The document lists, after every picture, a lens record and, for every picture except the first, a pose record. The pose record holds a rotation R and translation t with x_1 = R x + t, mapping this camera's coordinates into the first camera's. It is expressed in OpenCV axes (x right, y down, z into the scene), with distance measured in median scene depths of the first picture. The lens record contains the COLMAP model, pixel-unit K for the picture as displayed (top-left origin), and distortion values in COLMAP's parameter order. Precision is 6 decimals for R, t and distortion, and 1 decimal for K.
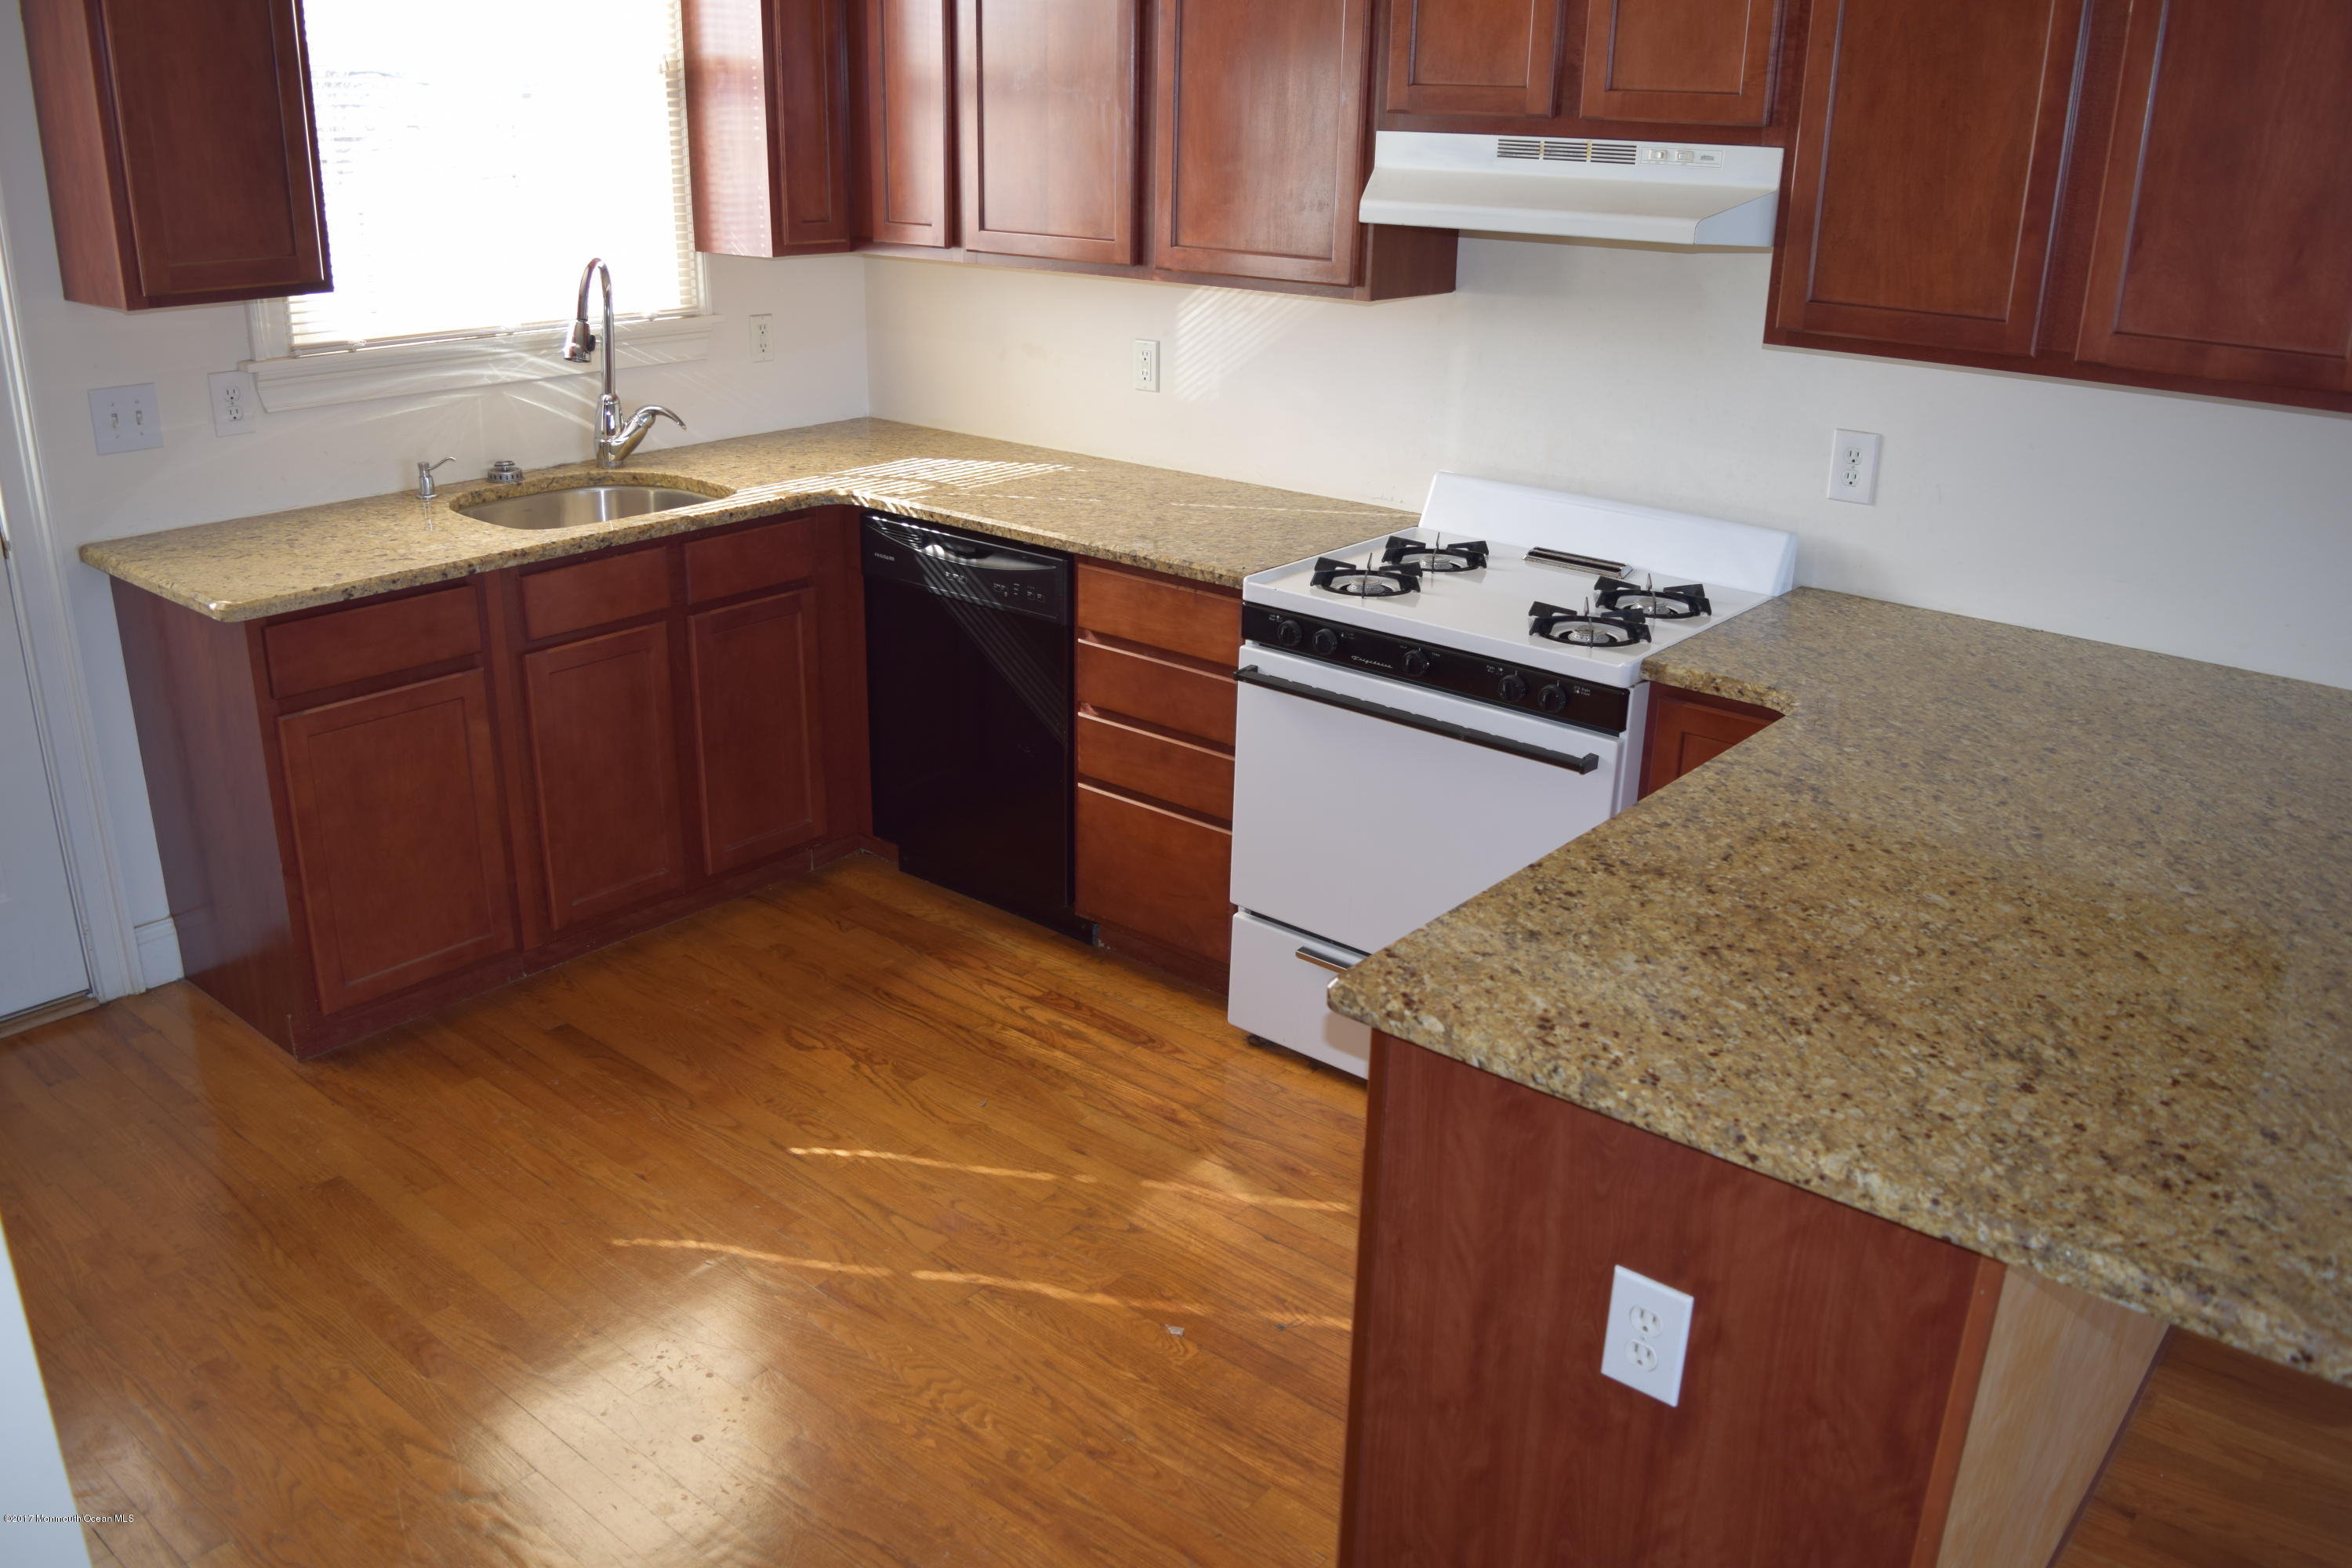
lens RADIAL K [[1861.0, 0, 1175.5], [0, 1861.0, 777.7], [0, 0, 1]] dist [-0.087609, 0.017363]
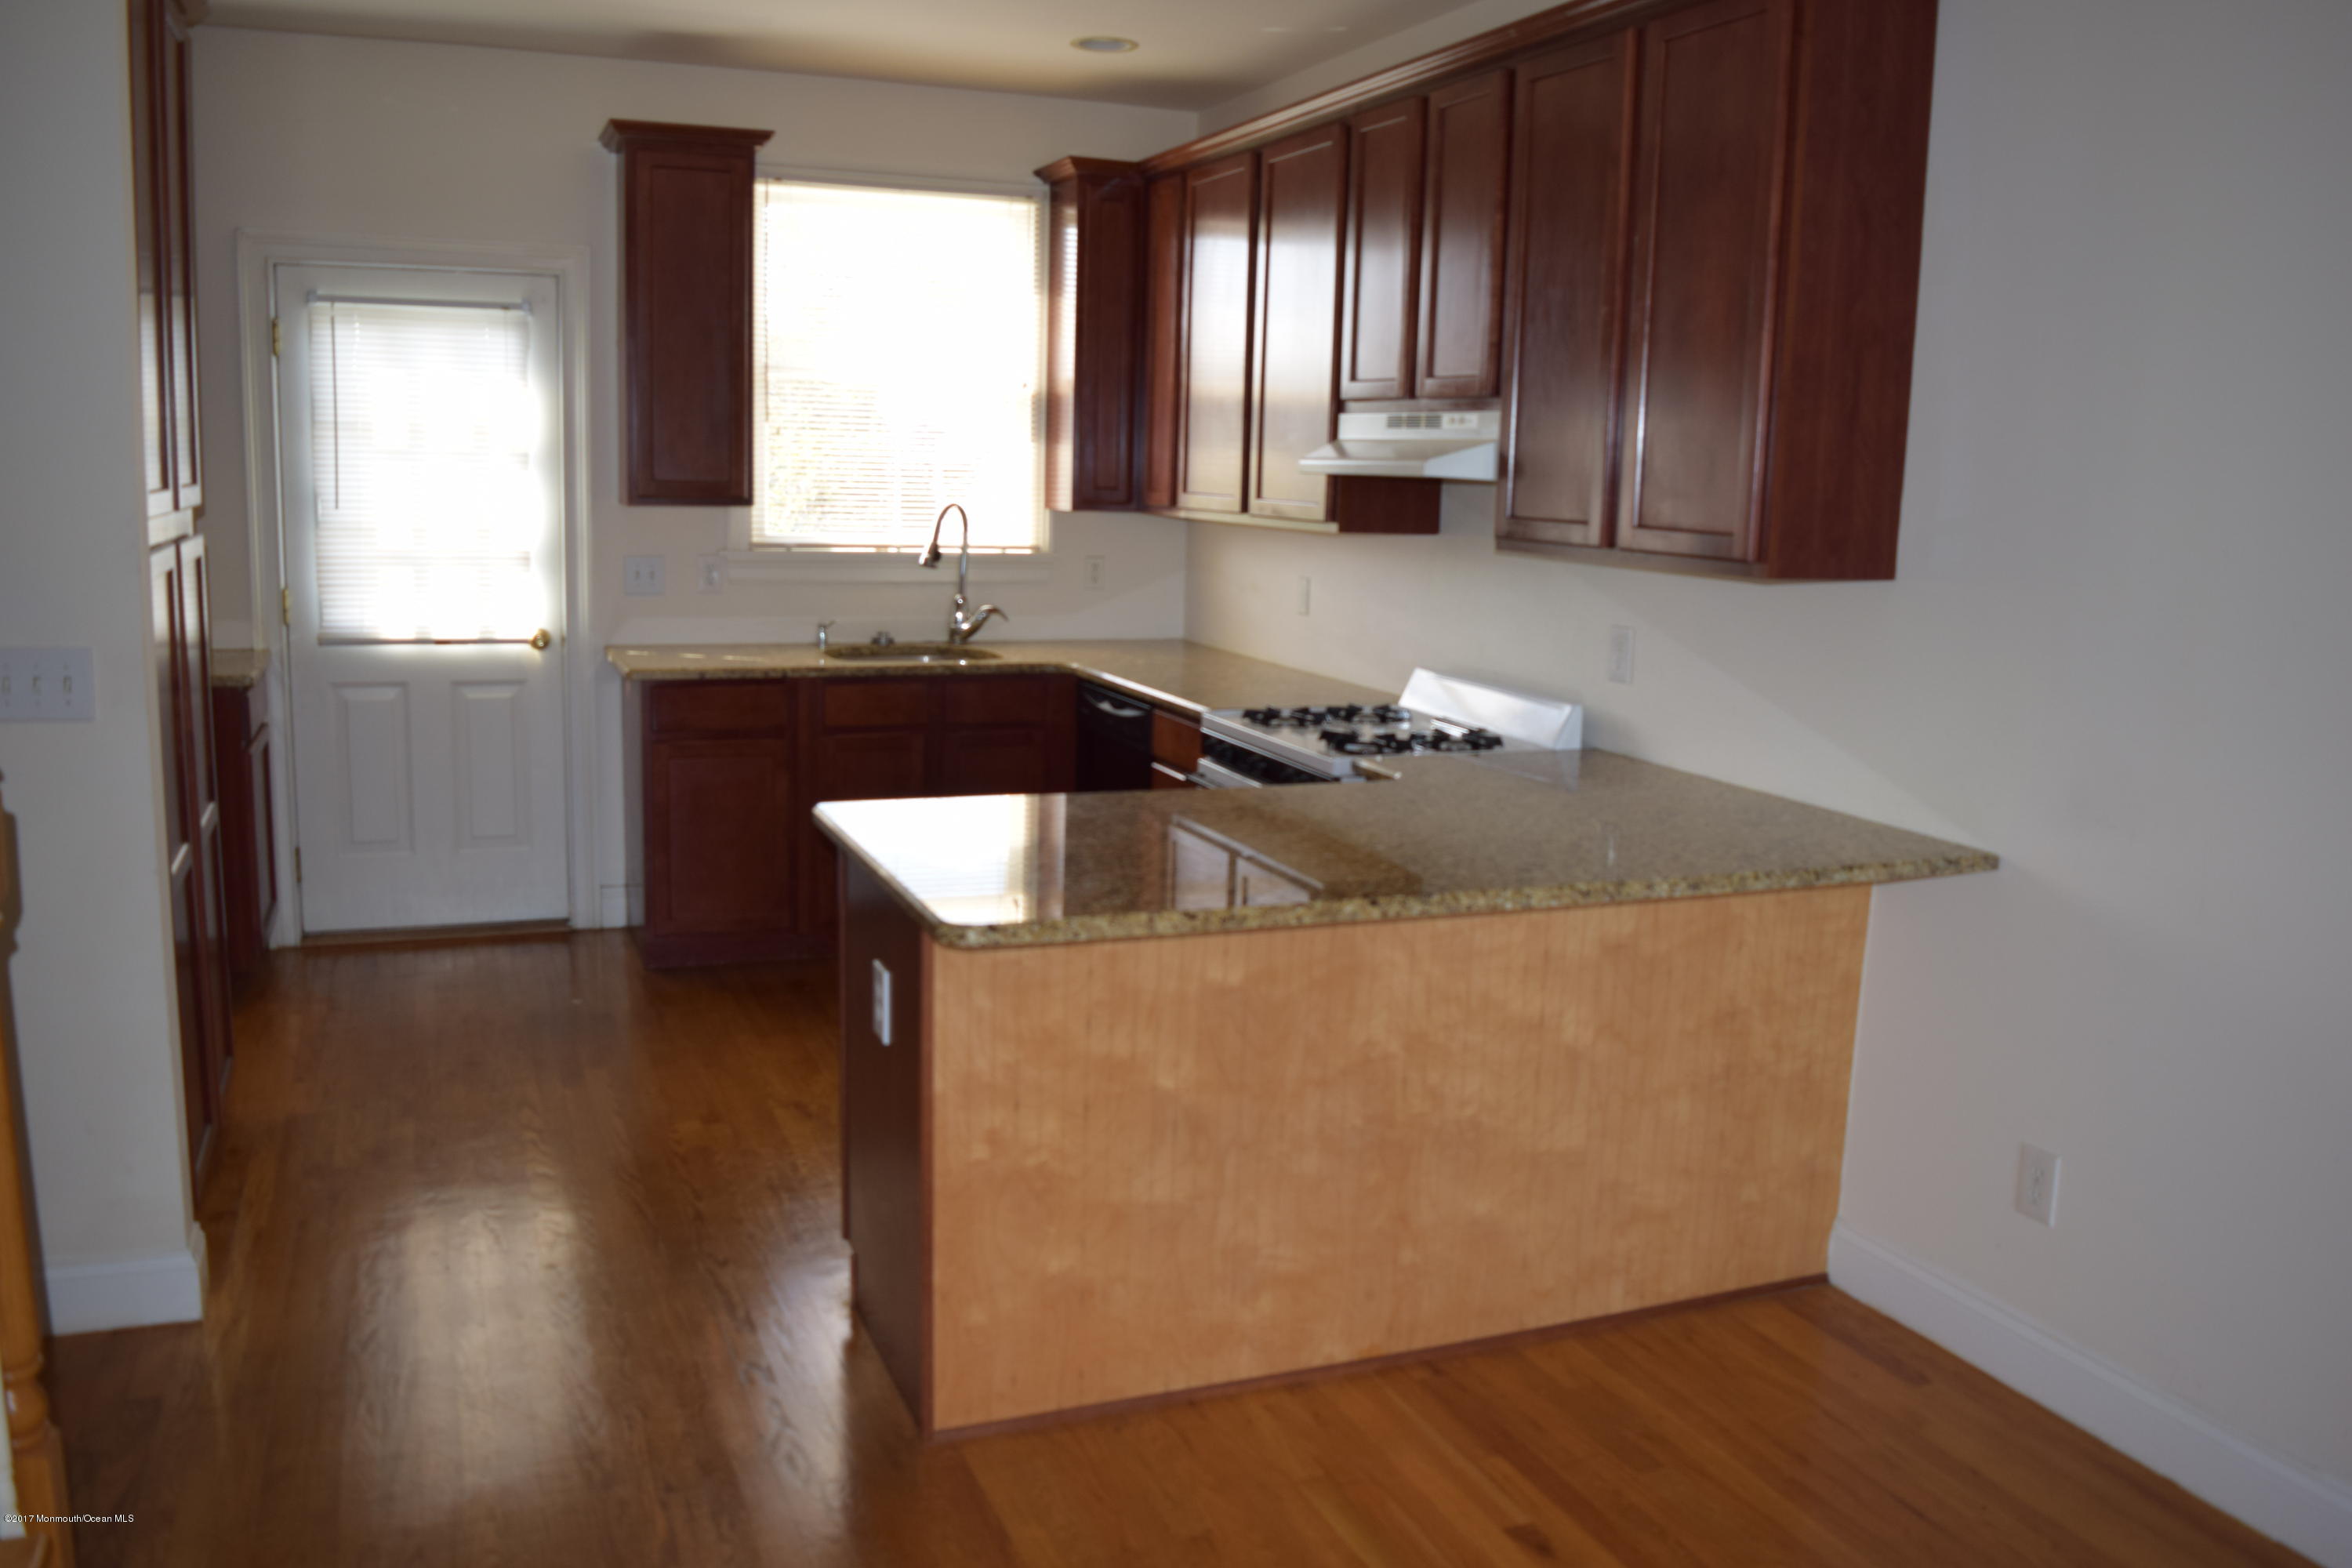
lens RADIAL K [[1861.0, 0, 1172.6], [0, 1861.0, 782.0], [0, 0, 1]] dist [-0.087609, 0.017363]
pose [[0.884820, 0.087443, -0.457654, 0.615894], [-0.174914, 0.972731, -0.152317, 0.153691], [0.431855, 0.214823, 0.875987, -0.233823]]
